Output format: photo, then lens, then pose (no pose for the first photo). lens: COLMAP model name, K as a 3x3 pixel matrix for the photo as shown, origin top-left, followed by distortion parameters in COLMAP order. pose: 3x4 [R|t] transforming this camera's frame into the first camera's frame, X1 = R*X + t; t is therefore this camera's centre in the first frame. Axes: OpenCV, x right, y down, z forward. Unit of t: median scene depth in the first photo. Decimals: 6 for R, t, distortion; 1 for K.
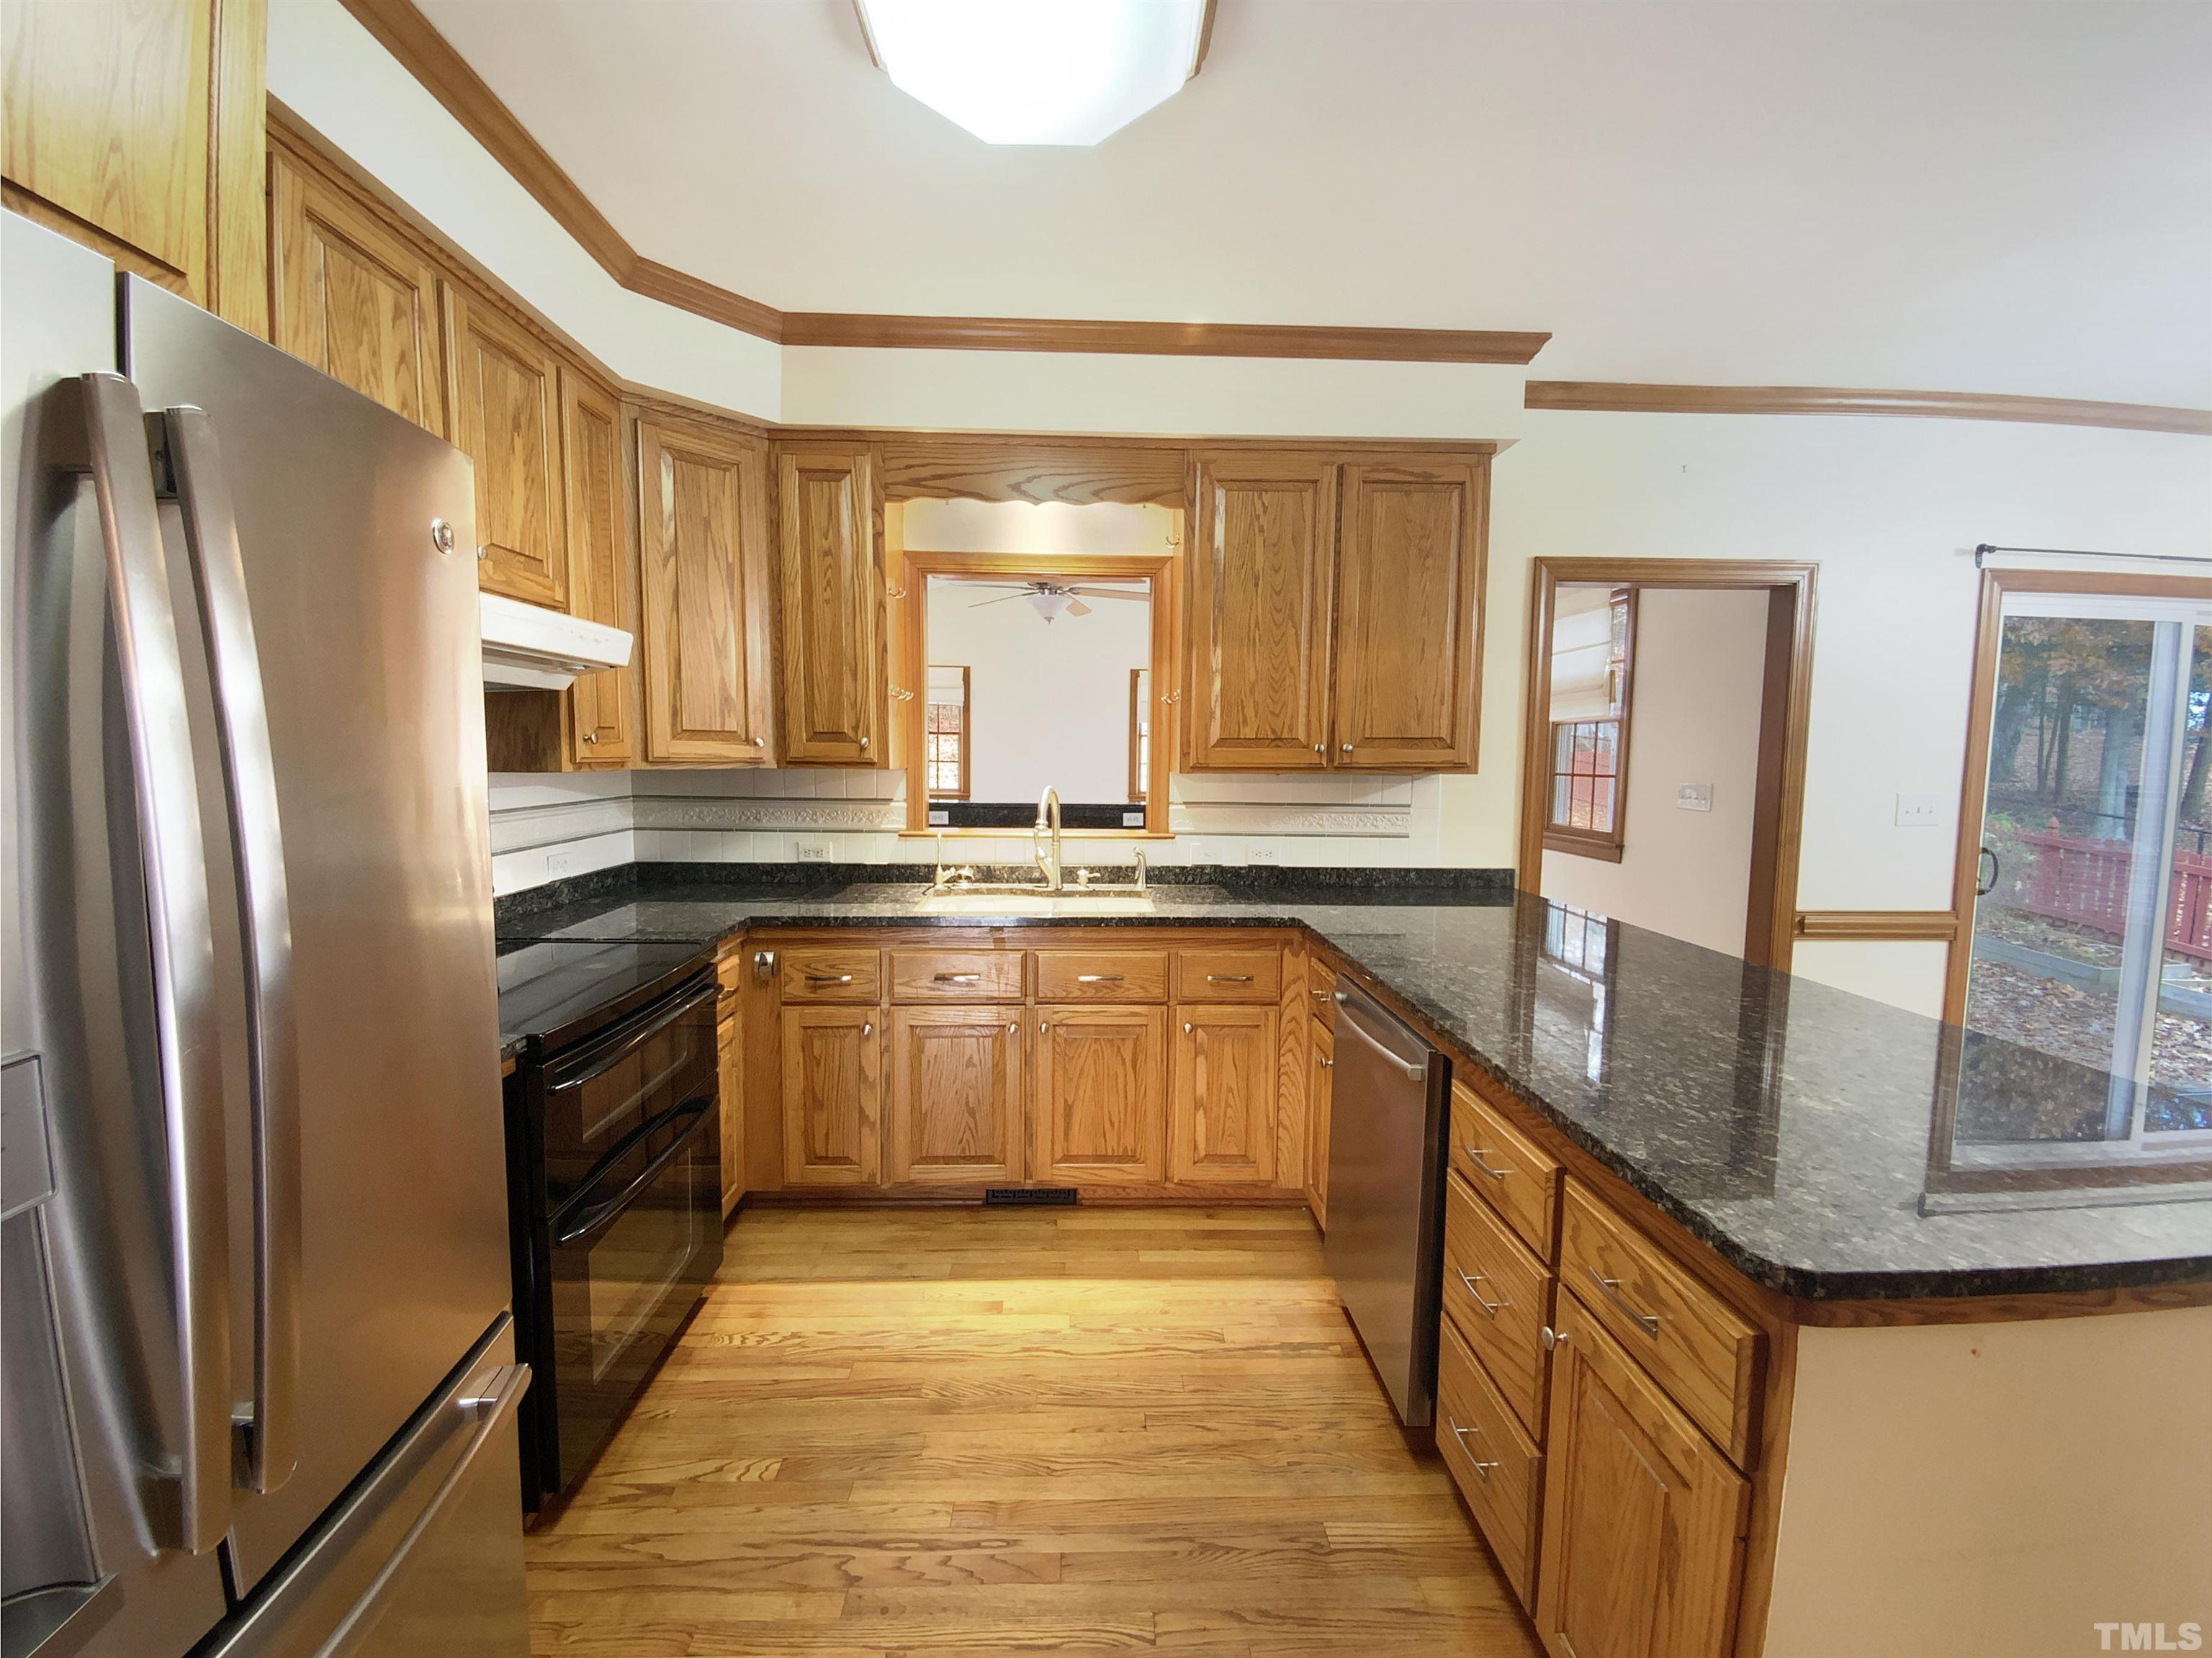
lens RADIAL K [[898.4, 0, 1097.7], [0, 898.4, 832.6], [0, 0, 1]] dist [0.003155, -0.012046]
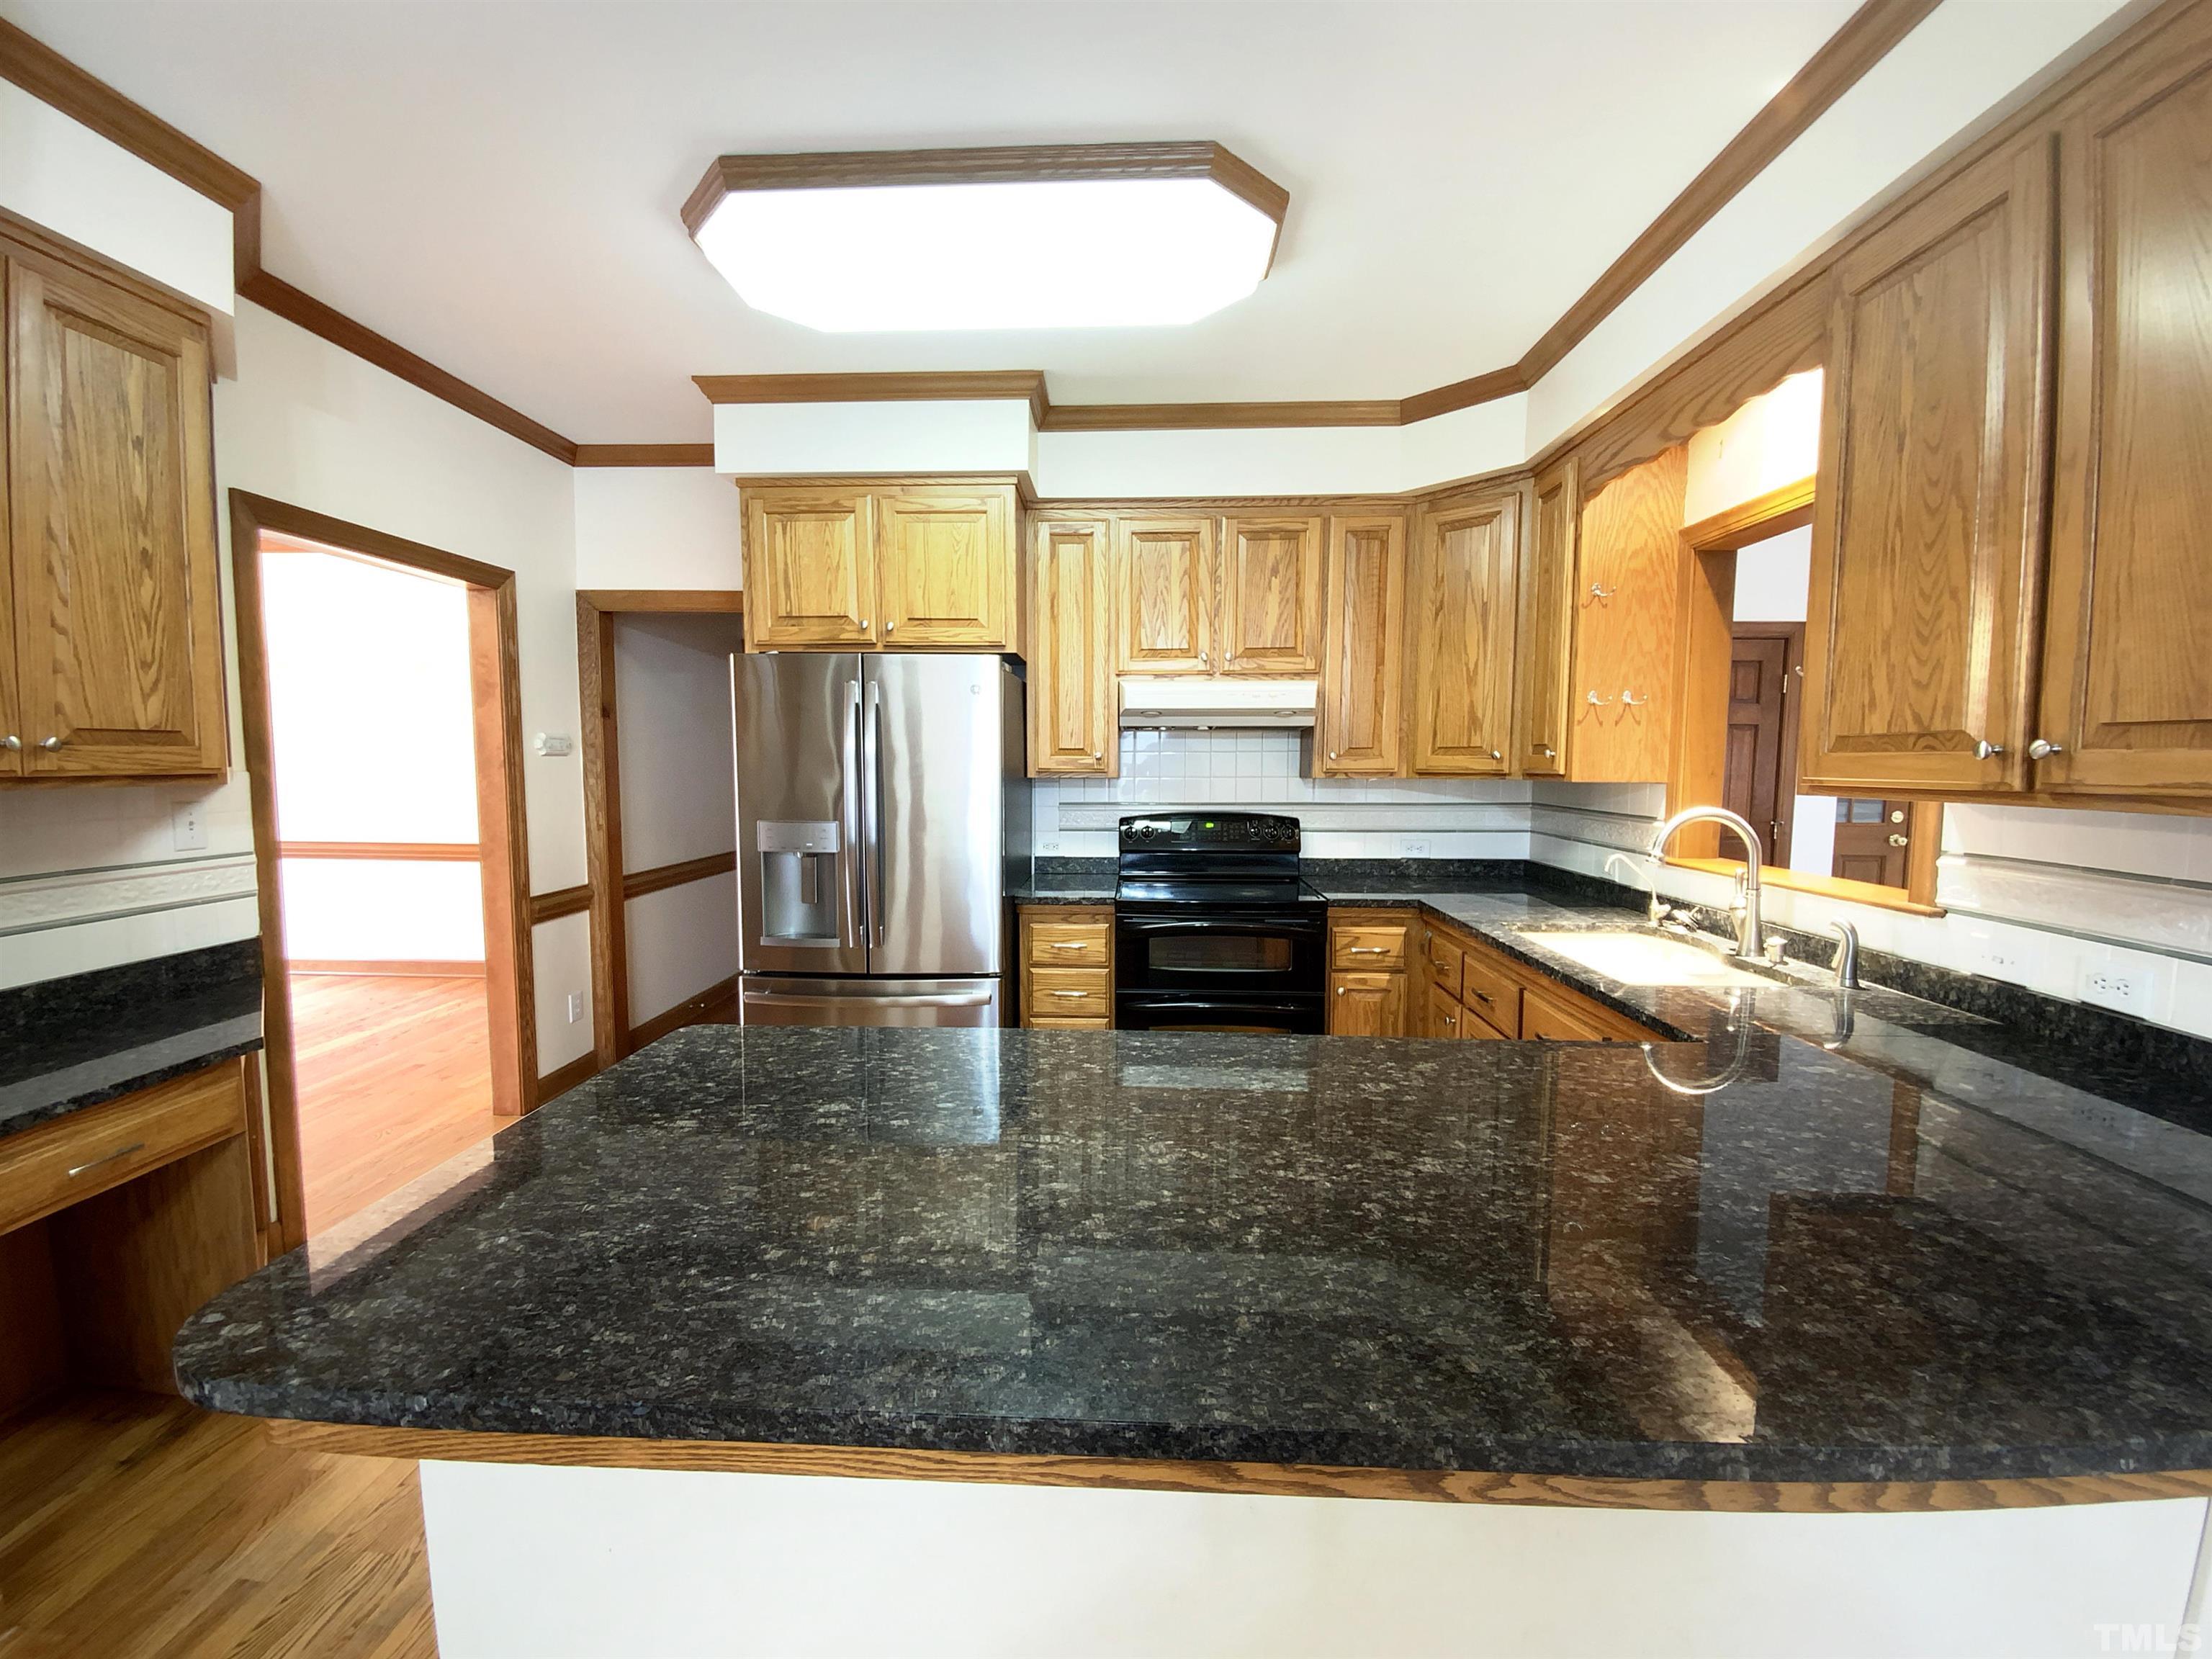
lens RADIAL K [[898.5, 0, 1097.7], [0, 898.5, 833.1], [0, 0, 1]] dist [0.003155, -0.012046]
pose [[-0.089476, 0.068603, -0.993624, 0.759014], [-0.094678, 0.992522, 0.077053, -0.042692], [0.991479, 0.100969, -0.082312, 0.586943]]
